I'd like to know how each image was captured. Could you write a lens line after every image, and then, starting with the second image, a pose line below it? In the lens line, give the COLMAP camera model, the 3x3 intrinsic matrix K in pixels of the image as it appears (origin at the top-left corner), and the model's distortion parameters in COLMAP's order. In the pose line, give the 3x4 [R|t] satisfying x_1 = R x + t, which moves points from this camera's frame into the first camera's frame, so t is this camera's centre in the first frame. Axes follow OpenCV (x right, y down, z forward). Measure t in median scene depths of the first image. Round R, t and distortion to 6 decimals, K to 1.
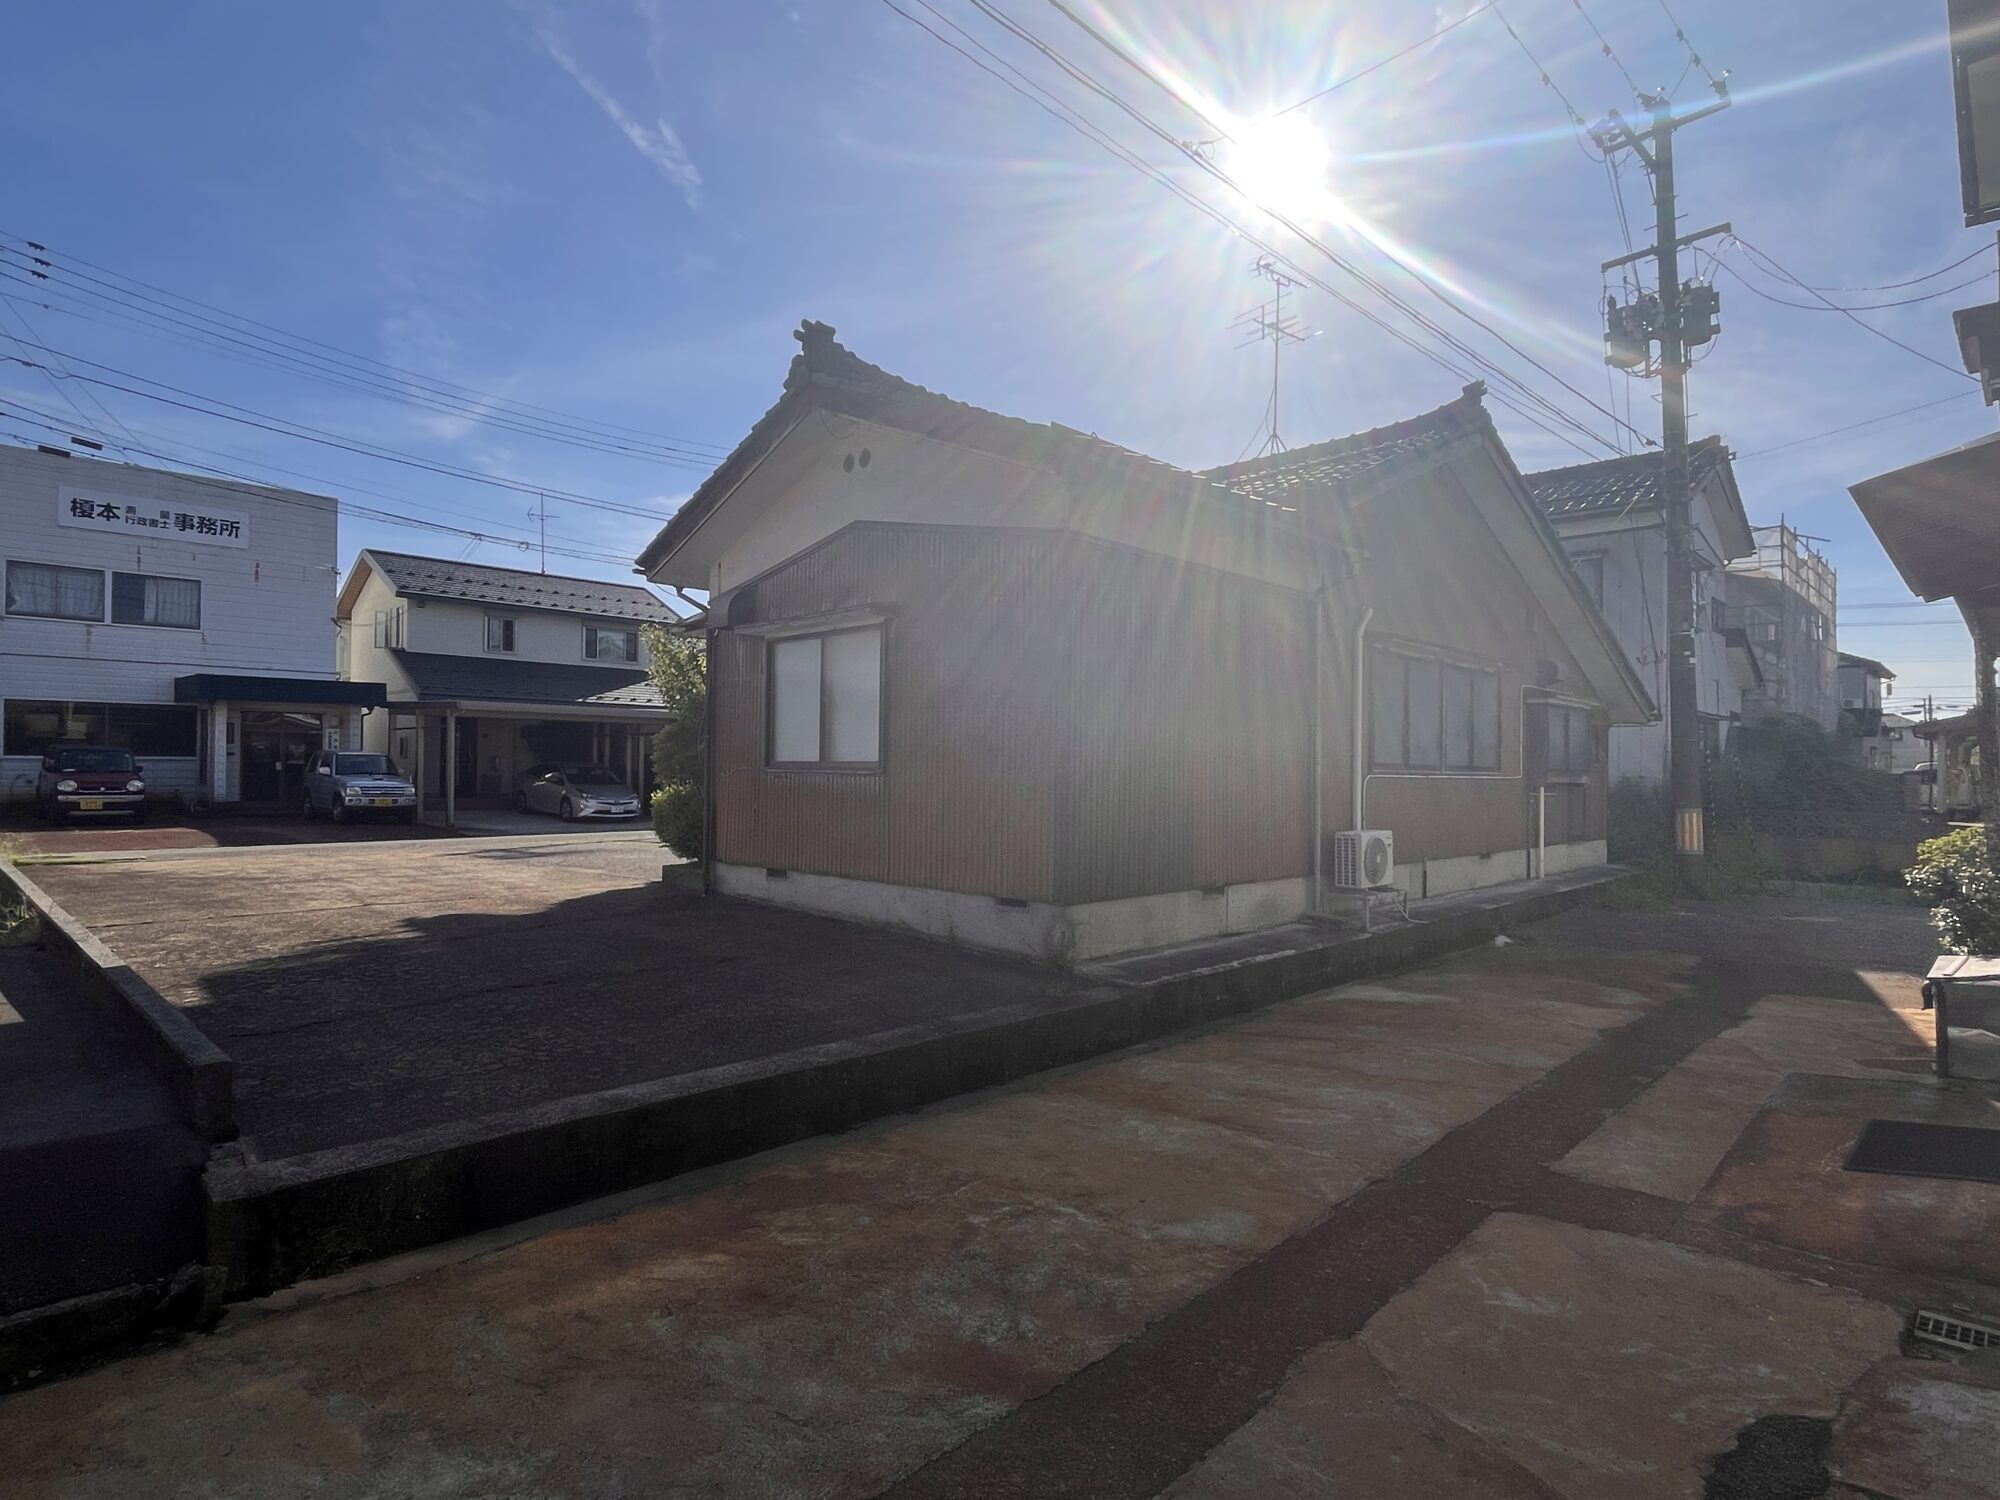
lens RADIAL K [[1058.5, 0, 1003.0], [0, 1058.5, 756.6], [0, 0, 1]] dist [-0.003956, 0.001068]
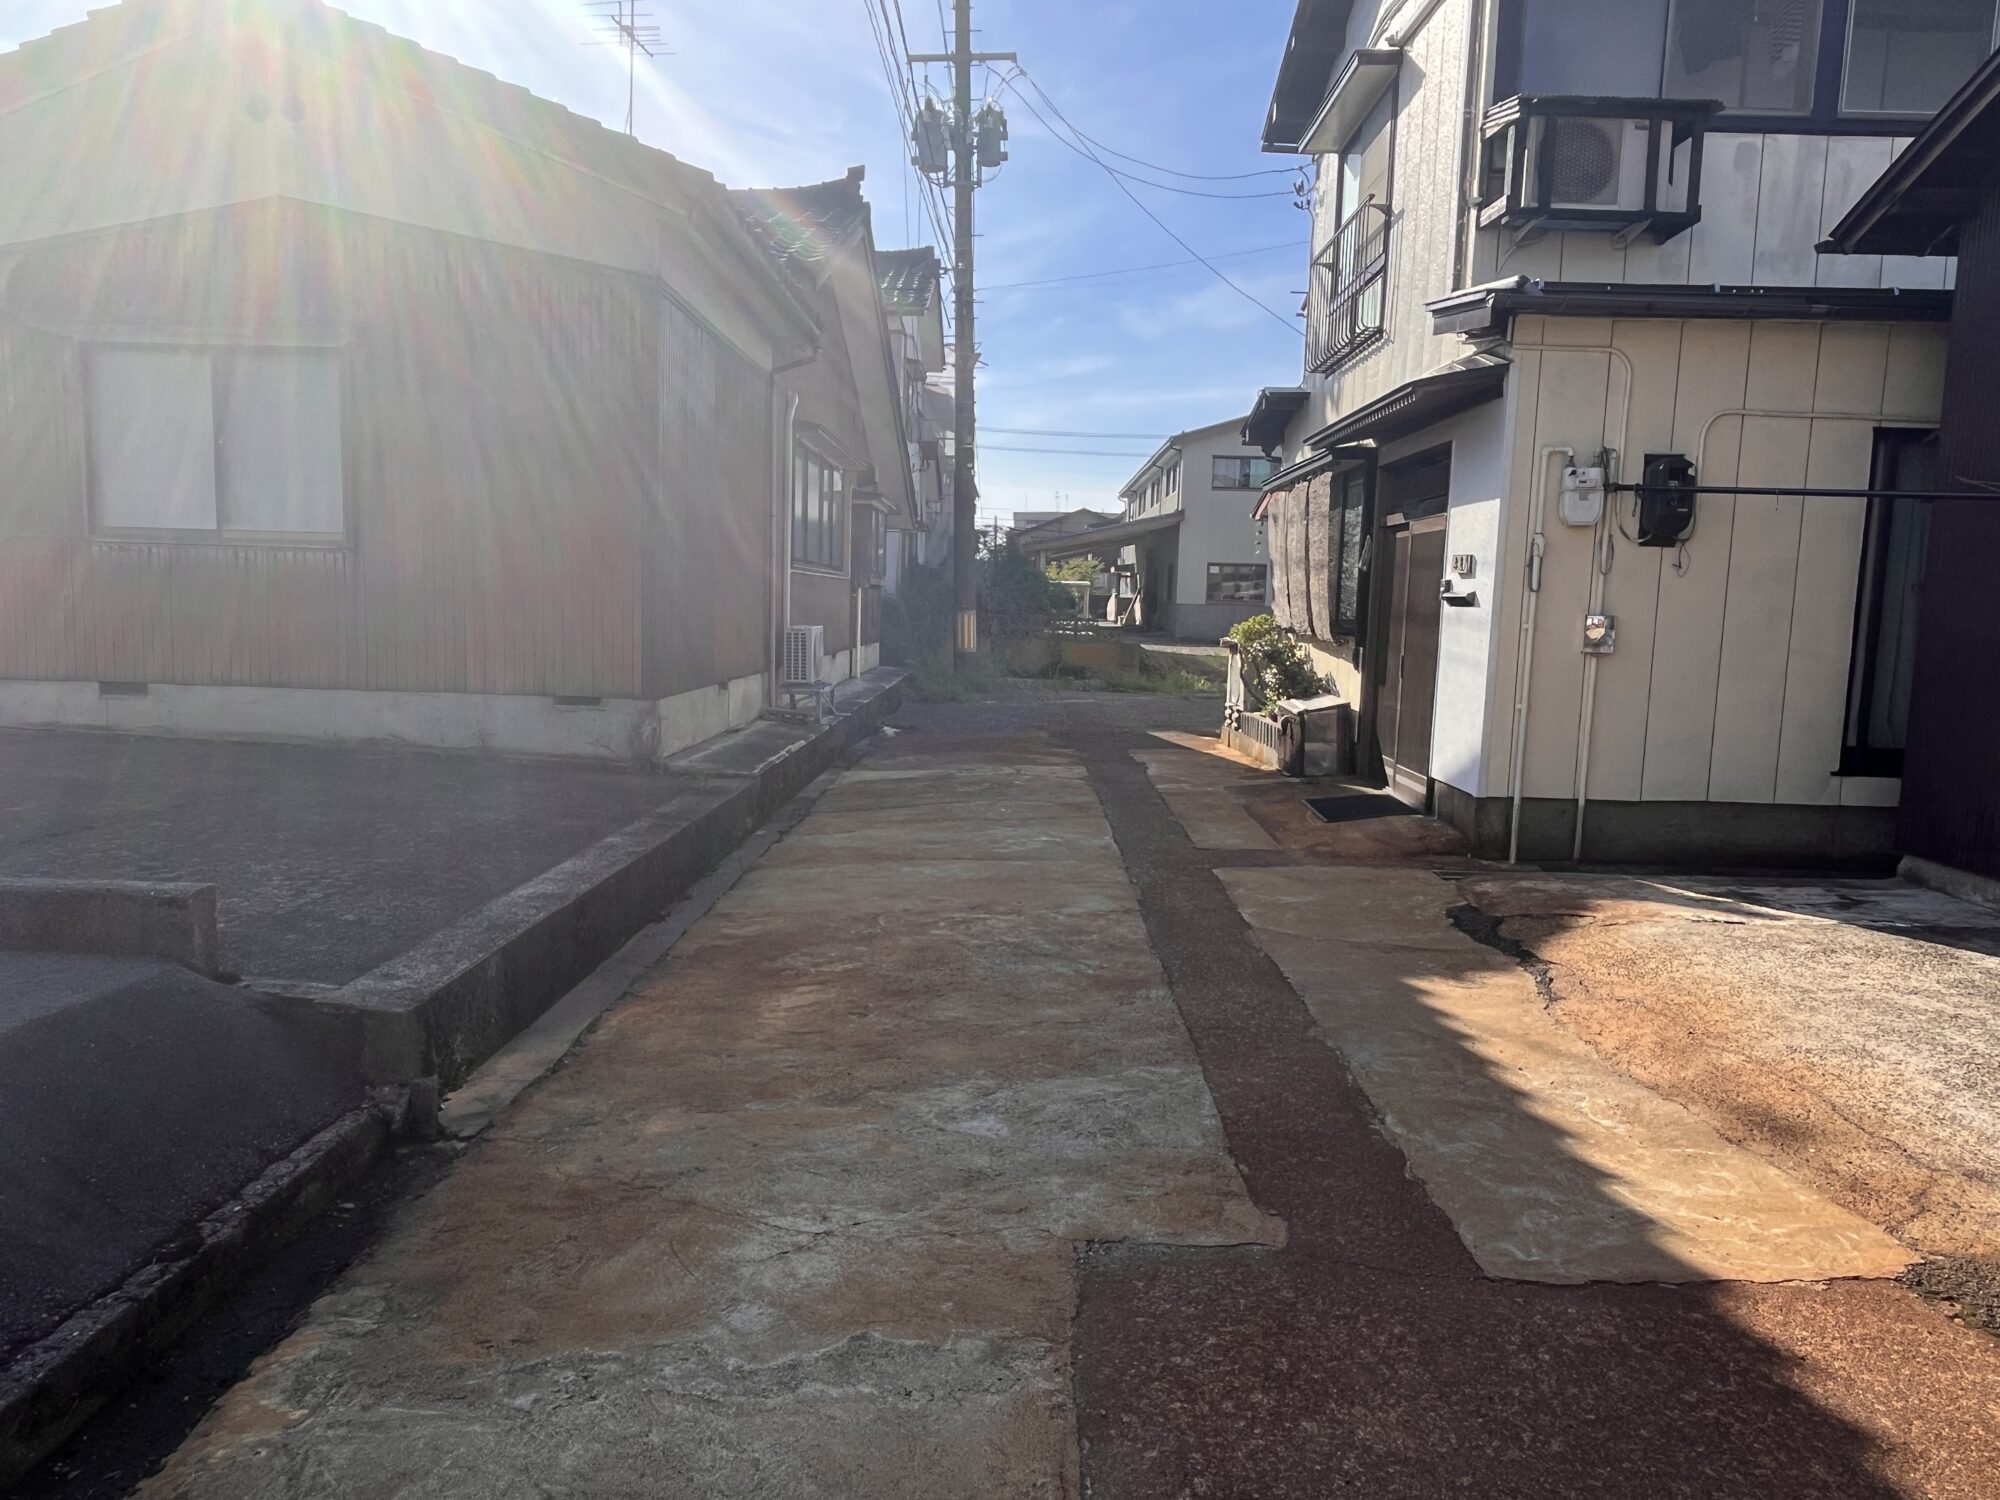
lens RADIAL K [[1295.3, 0, 999.6], [0, 1295.3, 747.9], [0, 0, 1]] dist [-0.000164, -0.006174]
pose [[0.738786, -0.067828, 0.670518, -0.475308], [-0.029384, 0.990734, 0.132597, 0.023790], [-0.673299, -0.117663, 0.729948, -0.032564]]
